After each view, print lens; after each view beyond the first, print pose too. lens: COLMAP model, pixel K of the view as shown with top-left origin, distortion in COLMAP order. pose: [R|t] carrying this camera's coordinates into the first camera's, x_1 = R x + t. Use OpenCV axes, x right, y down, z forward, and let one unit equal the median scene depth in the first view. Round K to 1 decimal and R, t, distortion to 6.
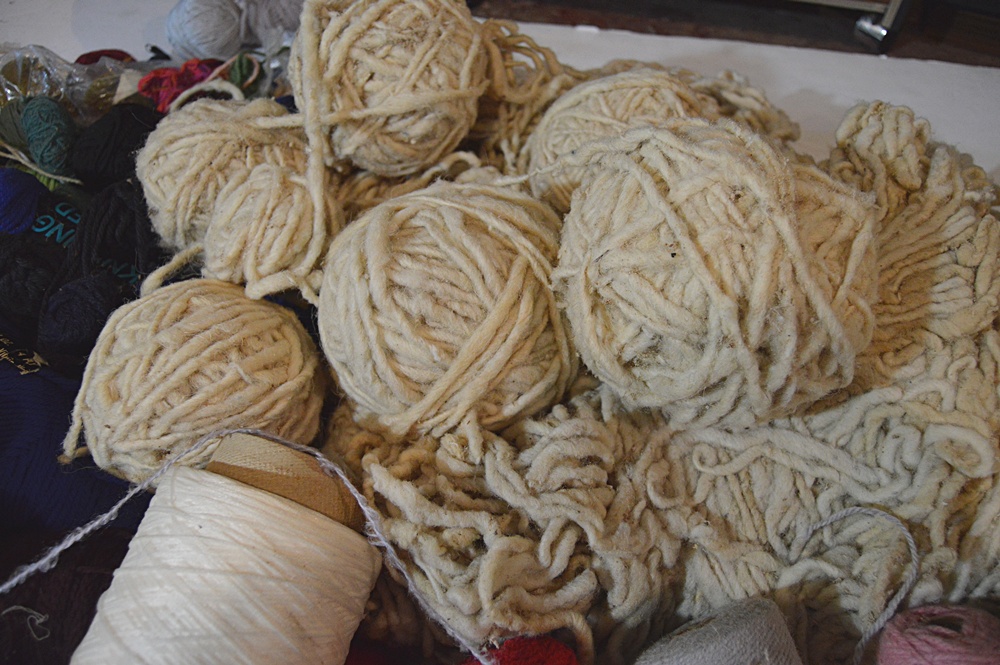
lens RADIAL K [[789.1, 0, 500.0], [0, 789.1, 332.5], [0, 0, 1]] dist [-0.111144, 0.053439]
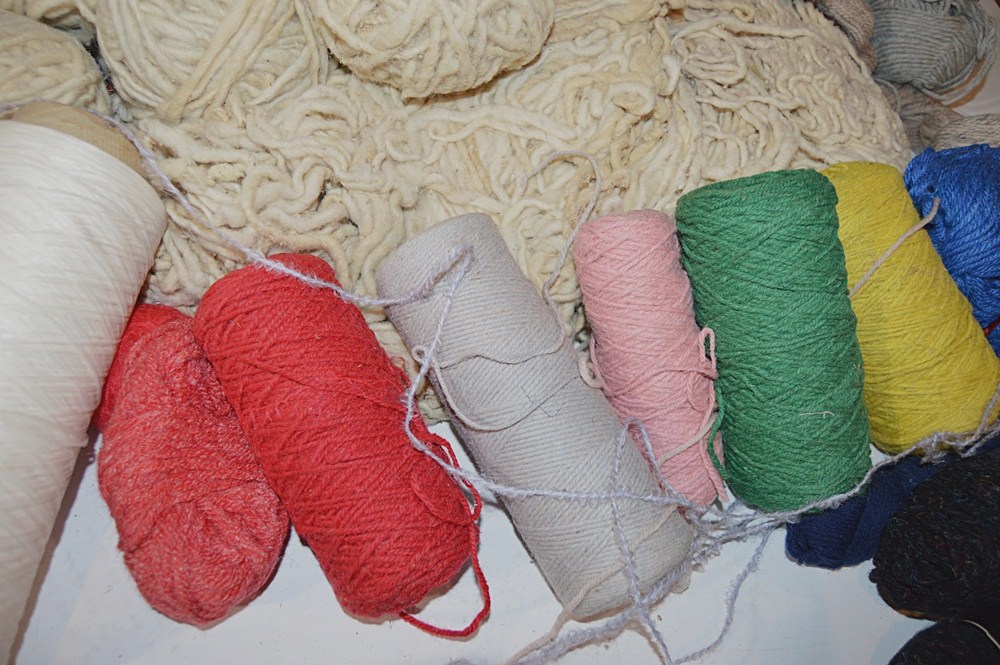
lens RADIAL K [[789.1, 0, 500.0], [0, 789.1, 332.5], [0, 0, 1]] dist [-0.111144, 0.053439]
pose [[0.979239, -0.086821, 0.183174, 0.113790], [0.070657, 0.993155, 0.093008, 0.394283], [-0.189996, -0.078134, 0.978671, -0.253861]]
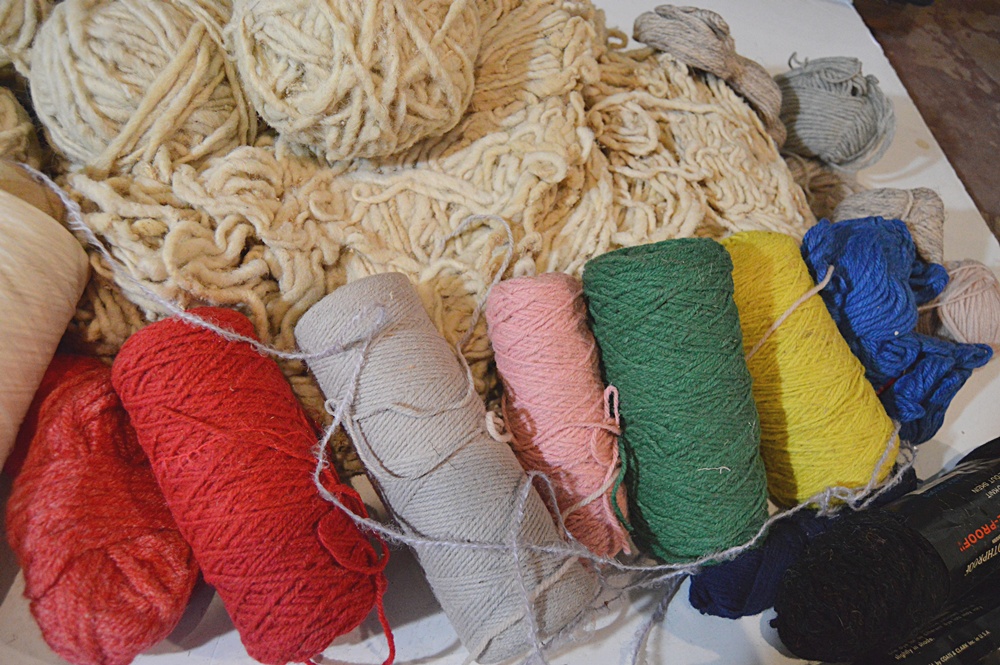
lens RADIAL K [[789.1, 0, 500.0], [0, 789.1, 332.5], [0, 0, 1]] dist [-0.111144, 0.053439]
pose [[0.965829, -0.055405, 0.253188, 0.155867], [0.049608, 0.998341, 0.029226, 0.389642], [-0.254387, -0.015667, 0.966976, -0.313858]]
